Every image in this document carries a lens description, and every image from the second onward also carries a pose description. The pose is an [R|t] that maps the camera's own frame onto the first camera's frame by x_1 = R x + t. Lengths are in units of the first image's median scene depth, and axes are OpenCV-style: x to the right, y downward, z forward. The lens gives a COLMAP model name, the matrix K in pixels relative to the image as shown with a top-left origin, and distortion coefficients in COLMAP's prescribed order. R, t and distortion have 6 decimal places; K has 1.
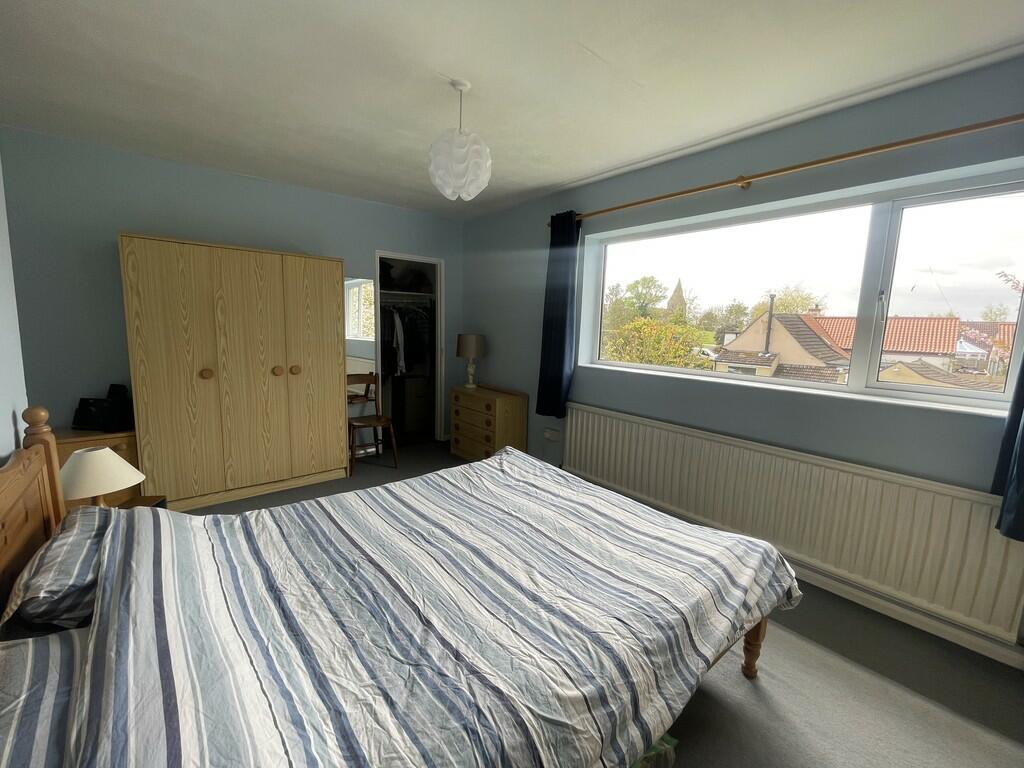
lens RADIAL K [[412.7, 0, 510.6], [0, 412.7, 383.1], [0, 0, 1]] dist [0.004492, -0.000028]
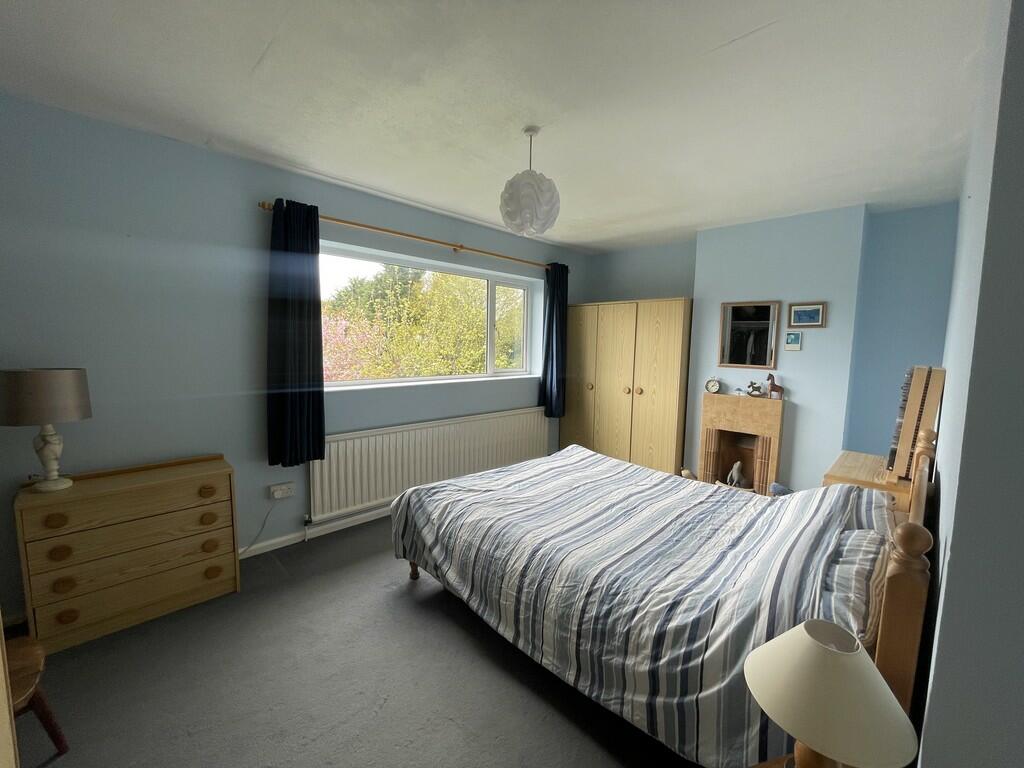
lens RADIAL K [[412.7, 0, 508.8], [0, 412.7, 380.5], [0, 0, 1]] dist [0.004492, -0.000028]
pose [[-0.070277, -0.125005, 0.989664, -1.507528], [0.116097, 0.984350, 0.132578, -0.286549], [-0.990748, 0.124215, -0.054664, 1.432186]]
